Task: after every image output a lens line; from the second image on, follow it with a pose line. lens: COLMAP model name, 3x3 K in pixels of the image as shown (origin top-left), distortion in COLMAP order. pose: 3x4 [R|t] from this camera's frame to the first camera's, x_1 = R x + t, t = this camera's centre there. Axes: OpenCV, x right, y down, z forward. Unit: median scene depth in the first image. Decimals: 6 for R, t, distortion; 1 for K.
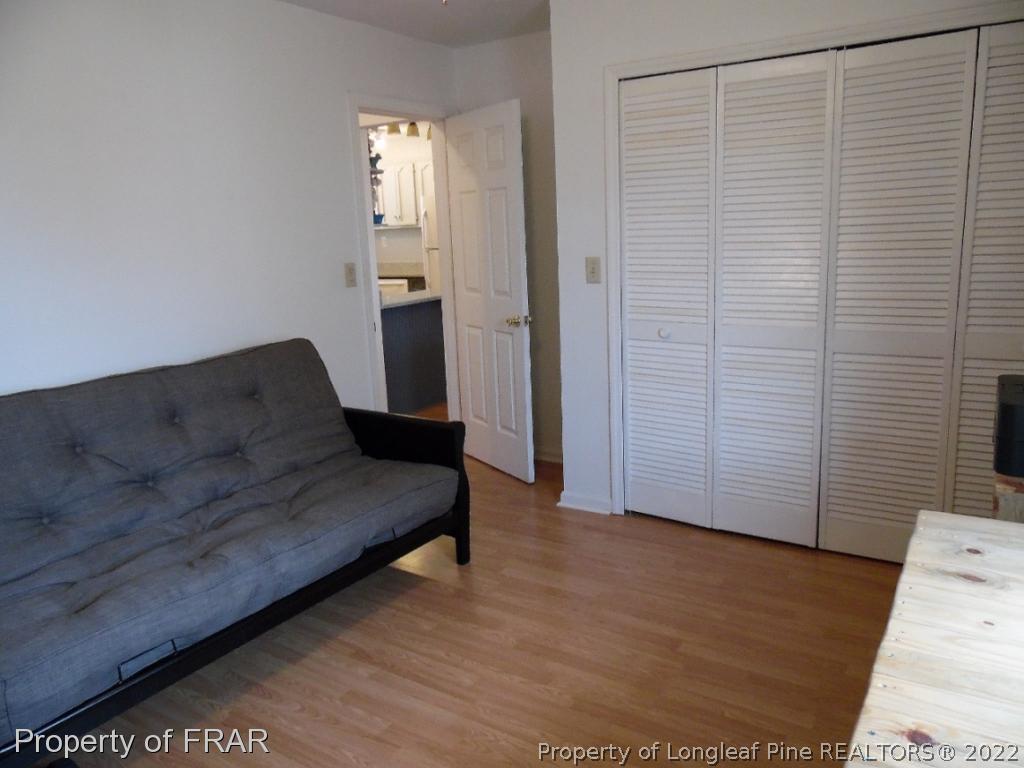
lens RADIAL K [[774.1, 0, 512.6], [0, 774.1, 385.0], [0, 0, 1]] dist [-0.019180, 0.038515]
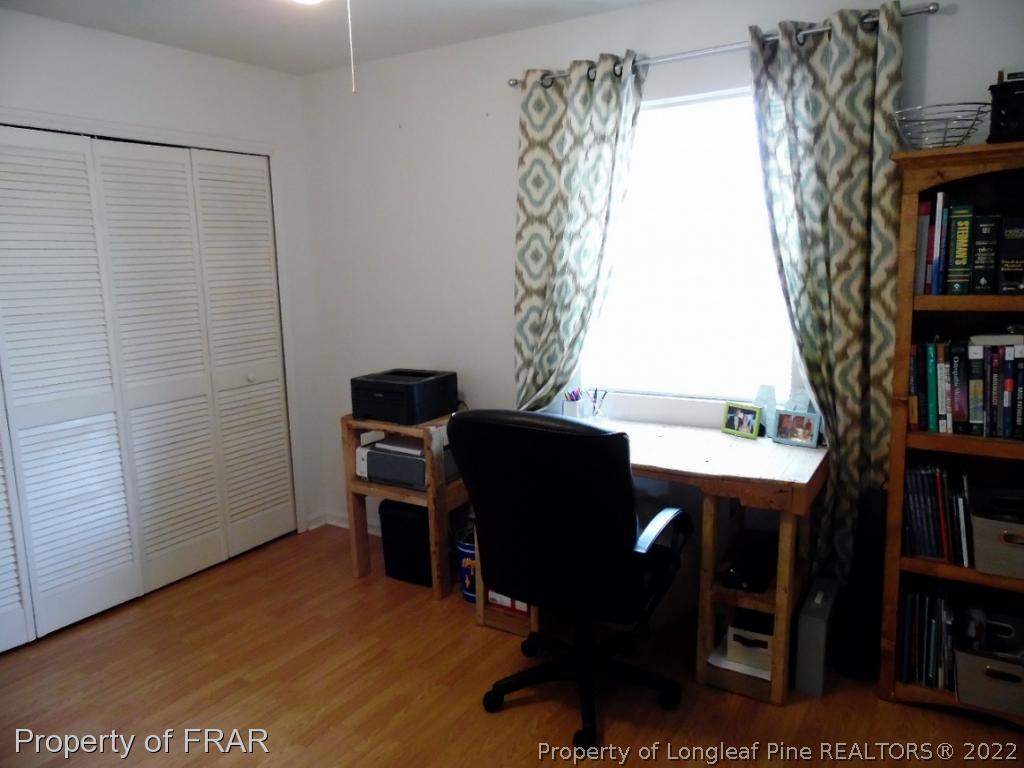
lens RADIAL K [[774.1, 0, 512.1], [0, 774.1, 384.6], [0, 0, 1]] dist [-0.019180, 0.038515]
pose [[-0.039606, -0.109068, 0.993245, -0.749257], [0.236148, 0.964844, 0.115366, -0.081657], [-0.970910, 0.239122, -0.012457, 0.528146]]
